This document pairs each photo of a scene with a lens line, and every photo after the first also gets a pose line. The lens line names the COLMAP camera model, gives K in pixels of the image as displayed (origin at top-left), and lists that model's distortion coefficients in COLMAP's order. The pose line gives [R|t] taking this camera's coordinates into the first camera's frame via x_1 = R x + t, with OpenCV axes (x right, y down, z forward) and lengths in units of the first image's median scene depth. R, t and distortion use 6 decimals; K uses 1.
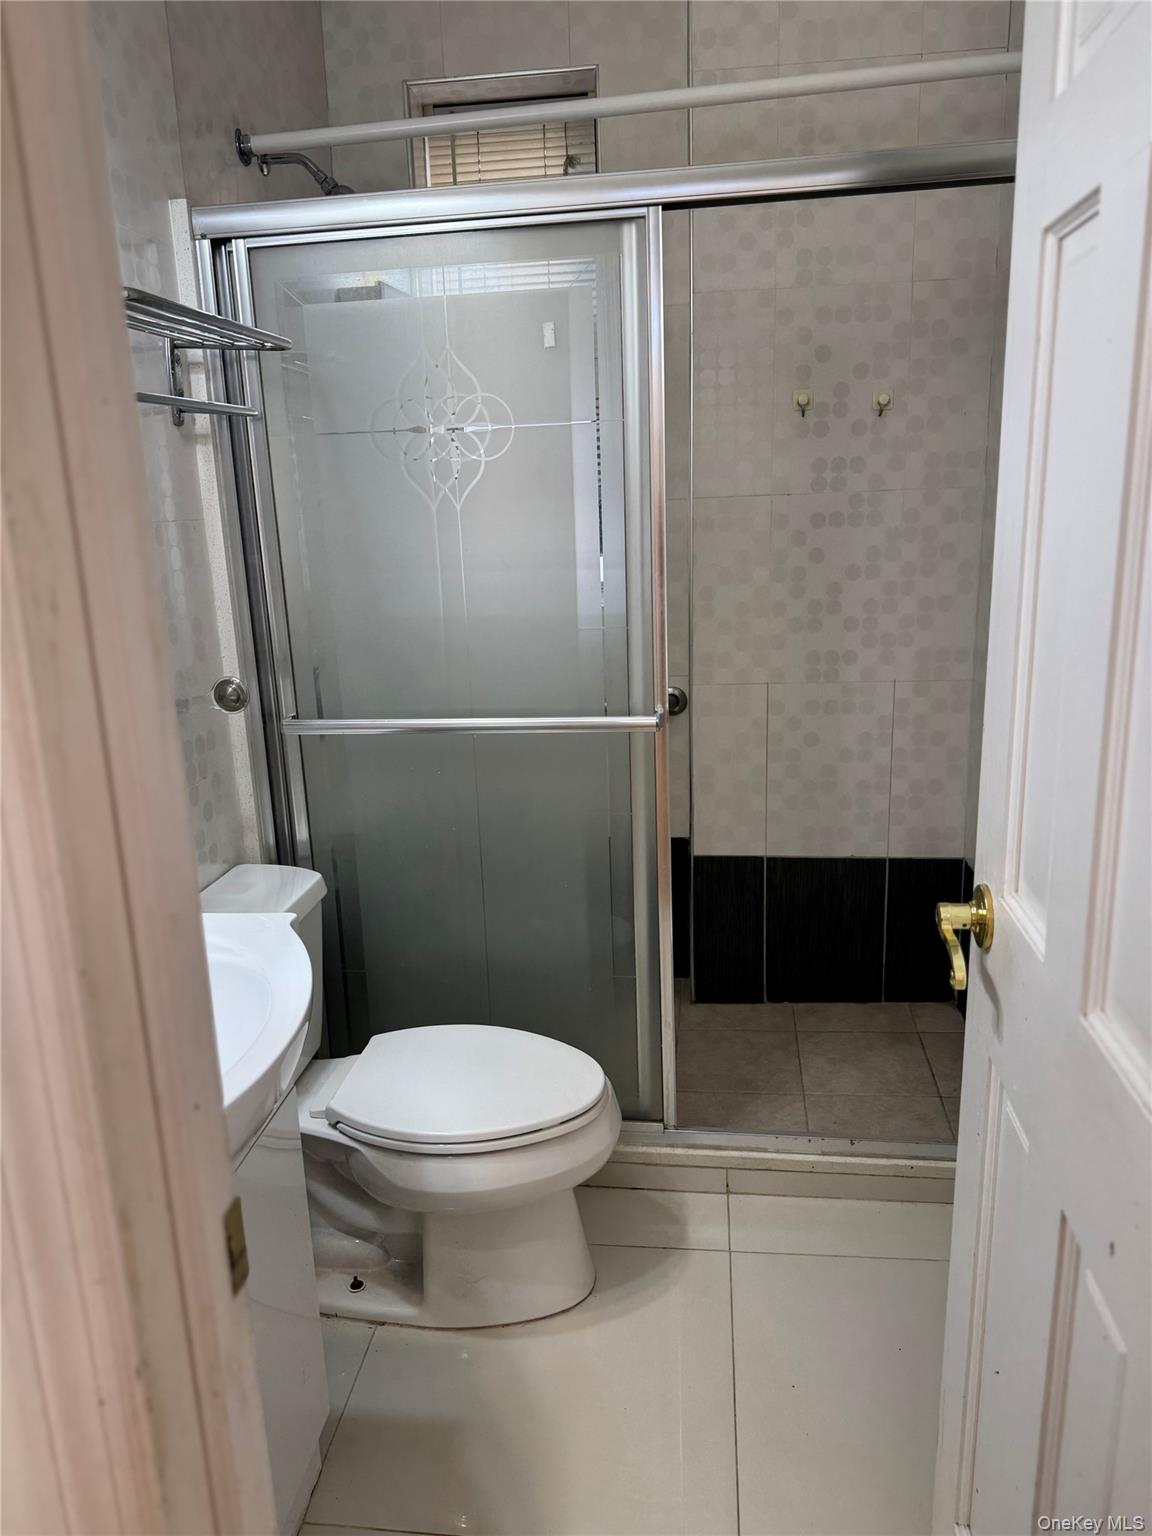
lens RADIAL K [[1076.8, 0, 573.3], [0, 1076.8, 772.5], [0, 0, 1]] dist [0.079170, 0.002338]
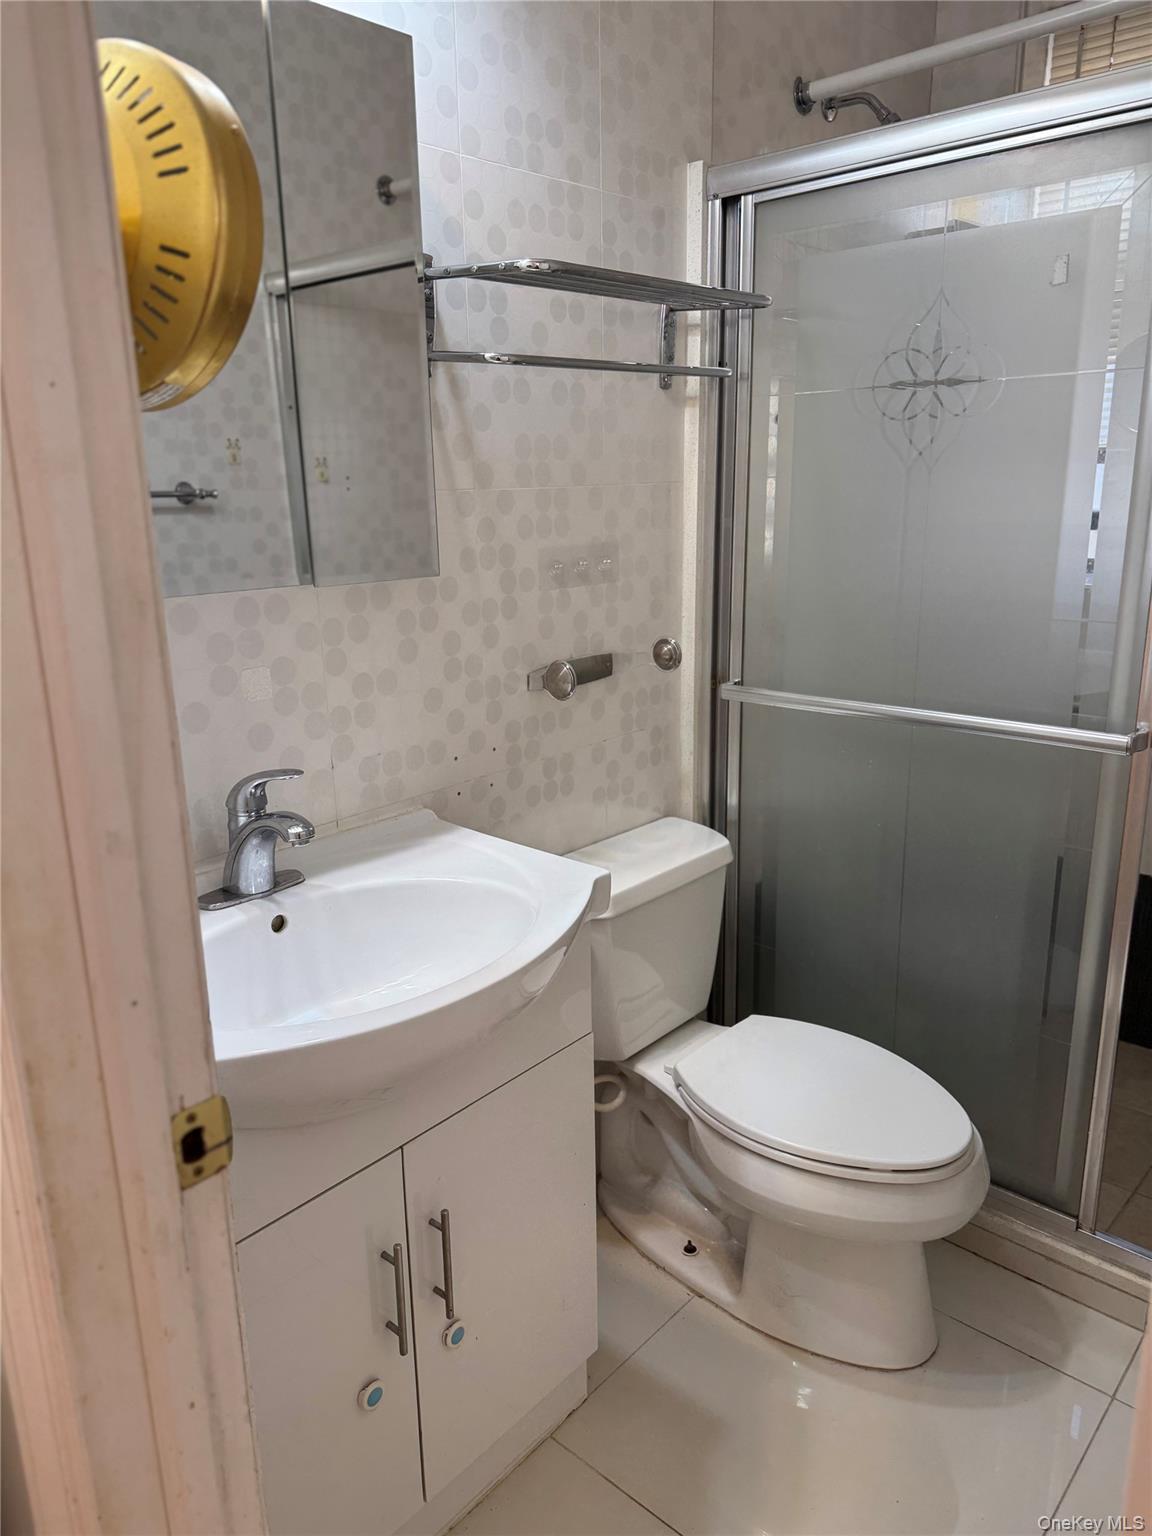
lens RADIAL K [[1092.7, 0, 576.0], [0, 1092.7, 768.0], [0, 0, 1]] dist [0.081747, -0.005822]
pose [[0.838078, 0.151919, -0.523971, 0.166879], [-0.138000, 0.988244, 0.065802, -0.018246], [0.527808, 0.017161, 0.849190, 0.071632]]
